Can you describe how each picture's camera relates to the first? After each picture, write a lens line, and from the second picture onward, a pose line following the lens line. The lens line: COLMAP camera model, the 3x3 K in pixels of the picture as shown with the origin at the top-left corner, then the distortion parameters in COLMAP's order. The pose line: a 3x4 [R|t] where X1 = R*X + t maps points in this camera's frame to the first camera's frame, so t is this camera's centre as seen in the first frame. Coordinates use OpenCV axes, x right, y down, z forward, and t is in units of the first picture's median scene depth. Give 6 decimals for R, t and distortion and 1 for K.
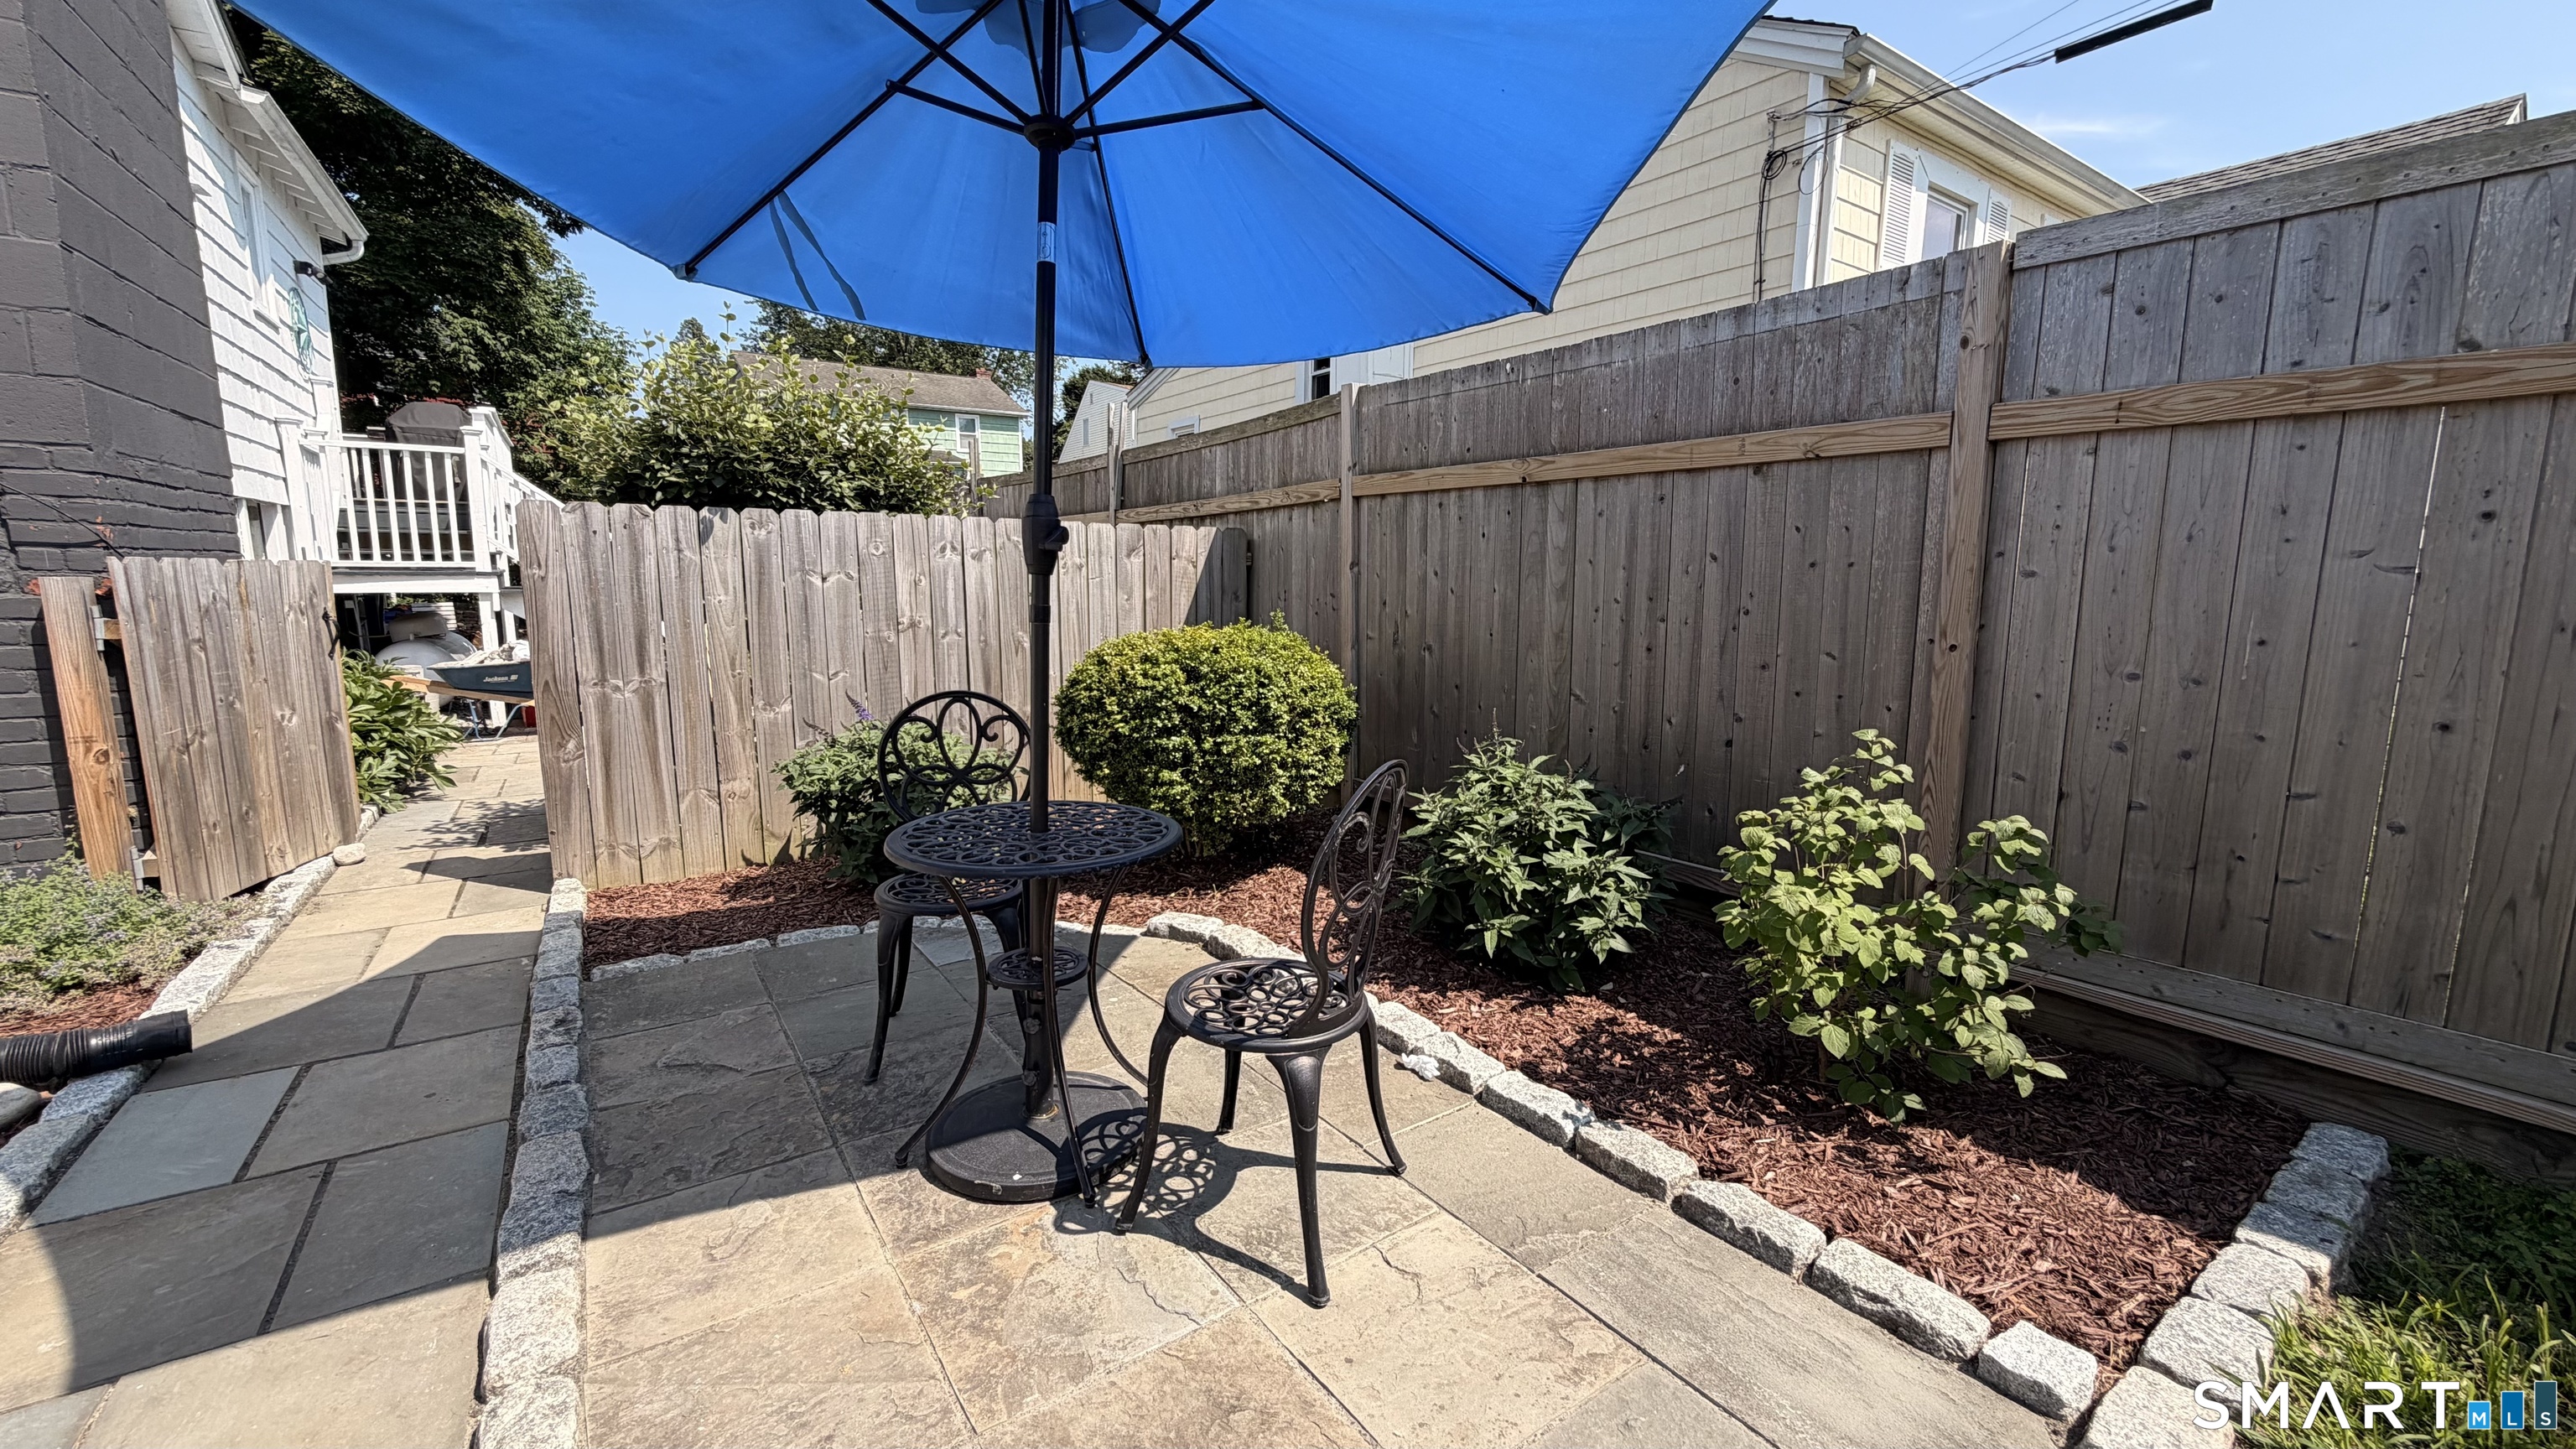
lens RADIAL K [[1044.2, 0, 1285.8], [0, 1044.2, 720.7], [0, 0, 1]] dist [0.013322, -0.000203]
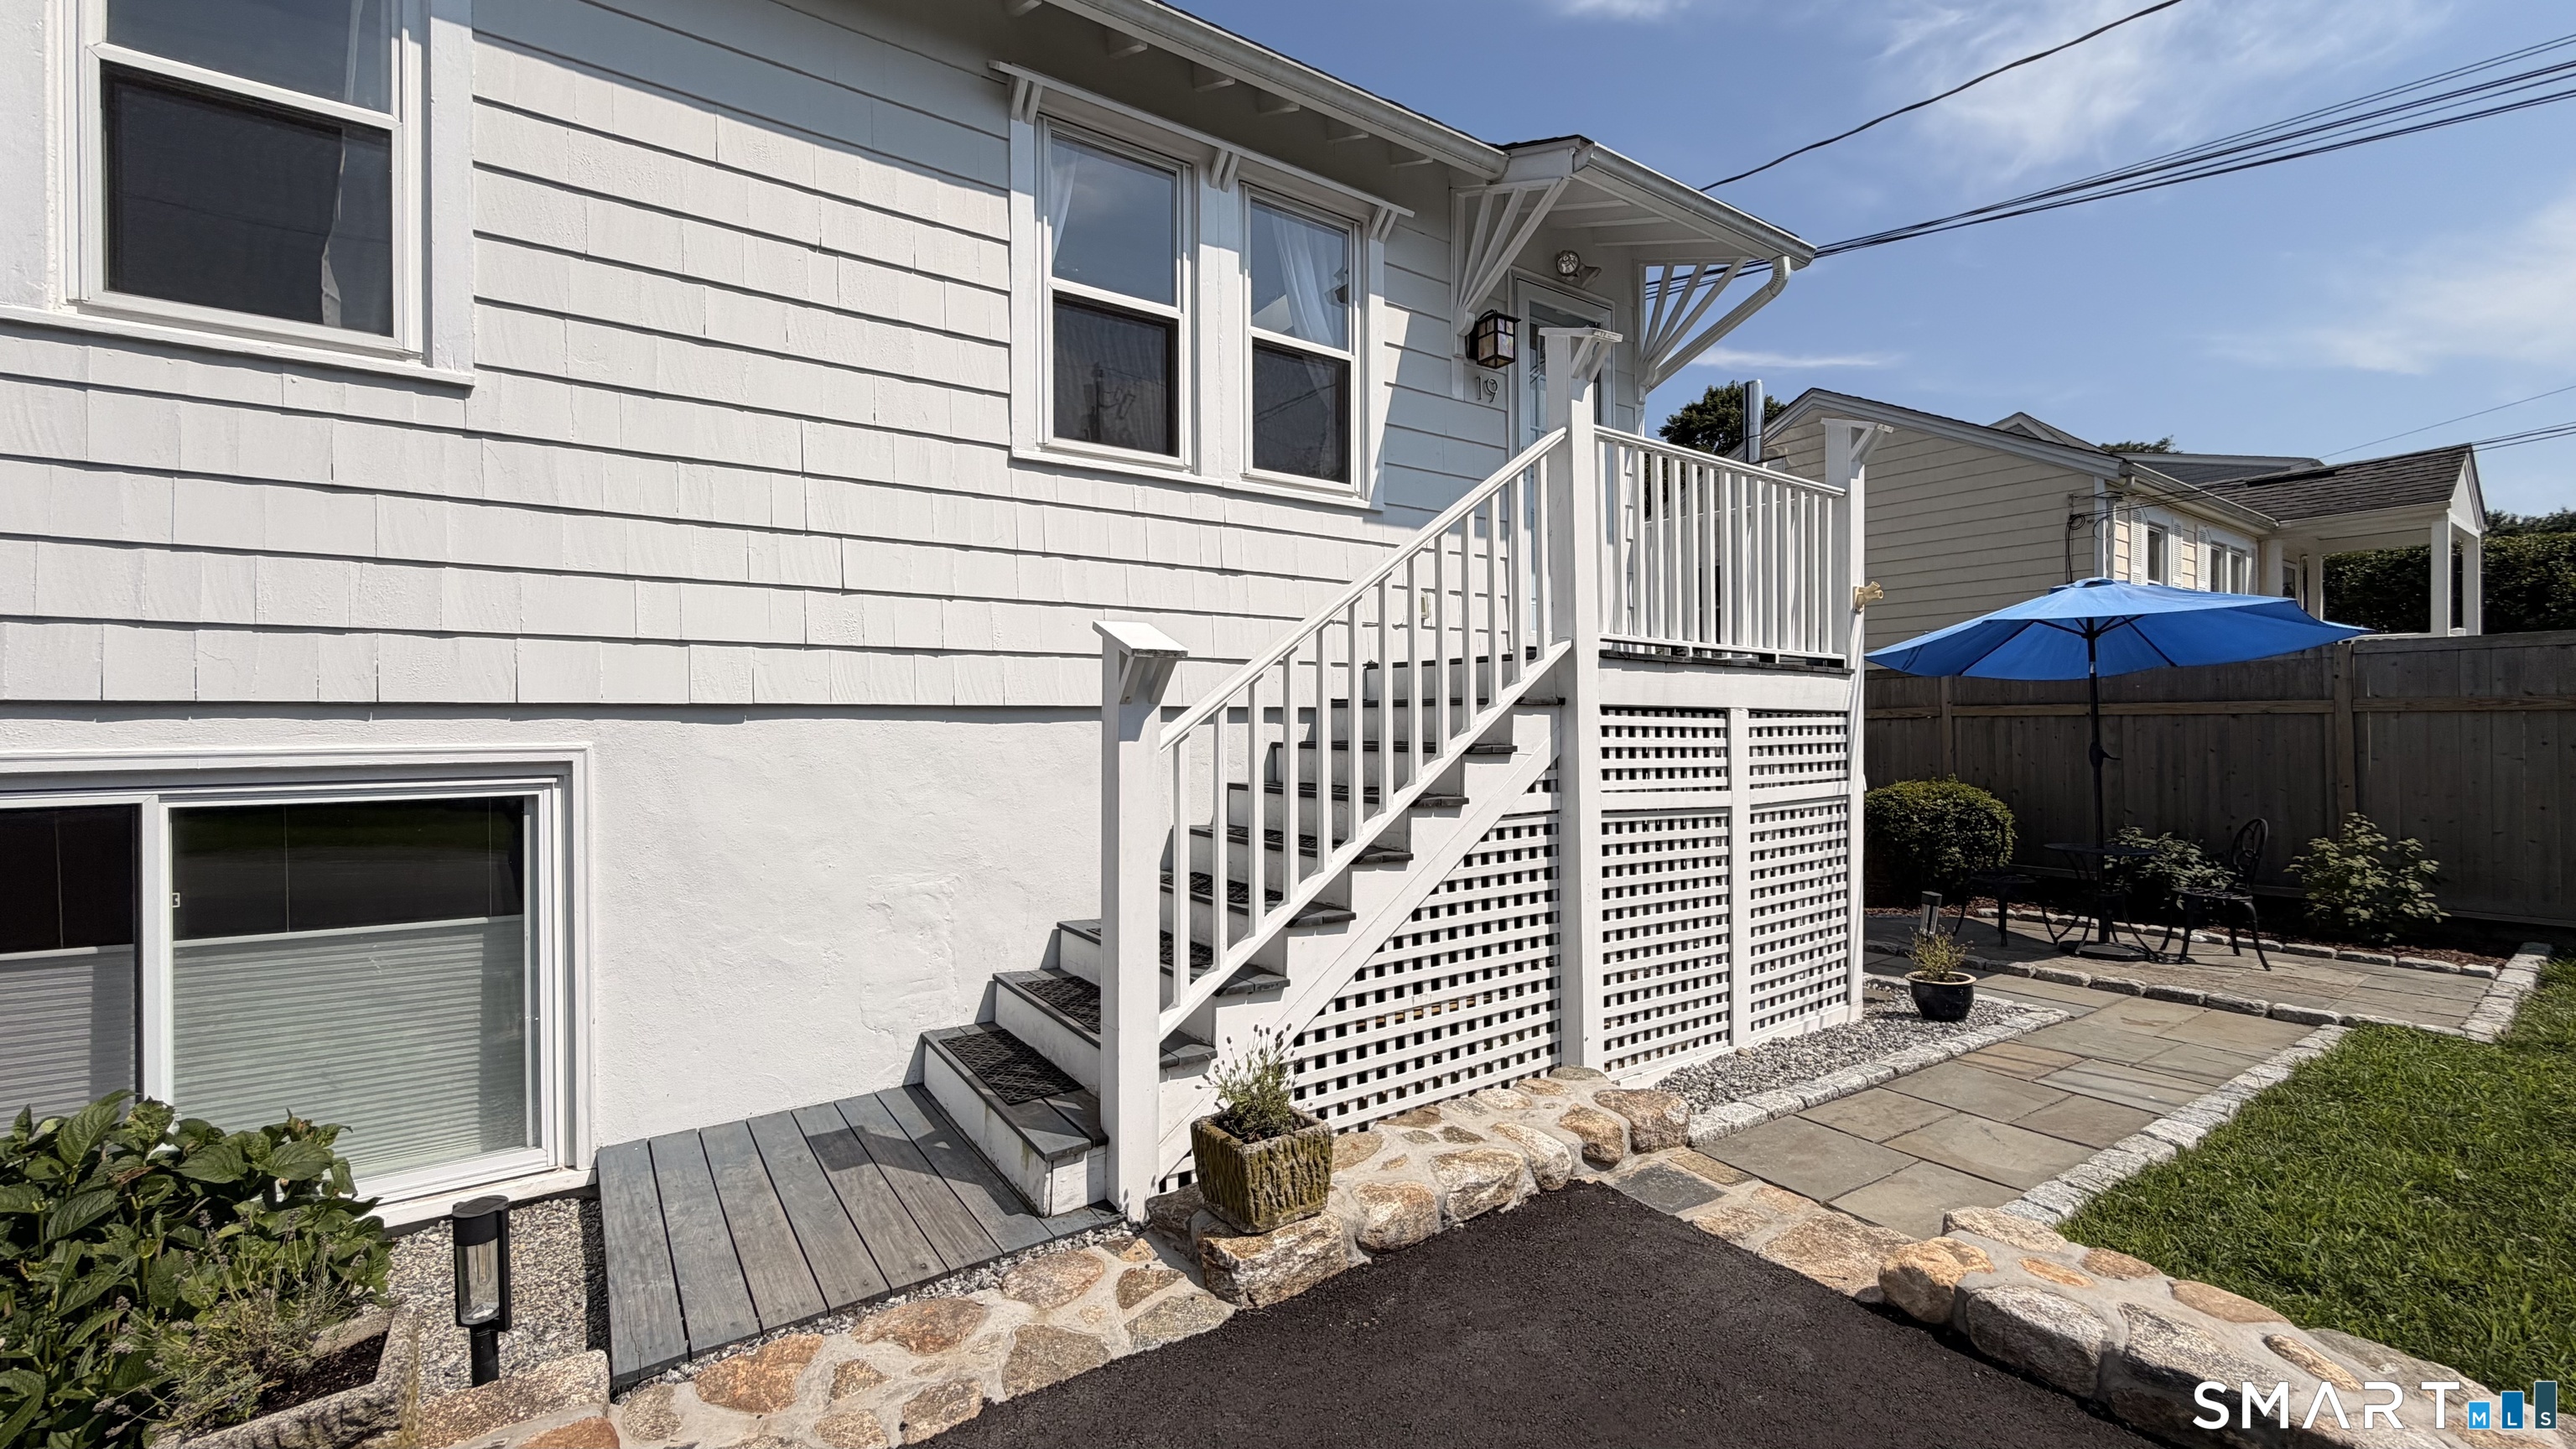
lens RADIAL K [[1044.2, 0, 1296.2], [0, 1044.2, 723.2], [0, 0, 1]] dist [0.013322, -0.000203]
pose [[0.999859, -0.014749, 0.008002, -1.945715], [0.015752, 0.989354, -0.144673, 0.112208], [-0.005783, 0.144779, 0.989447, -1.582698]]
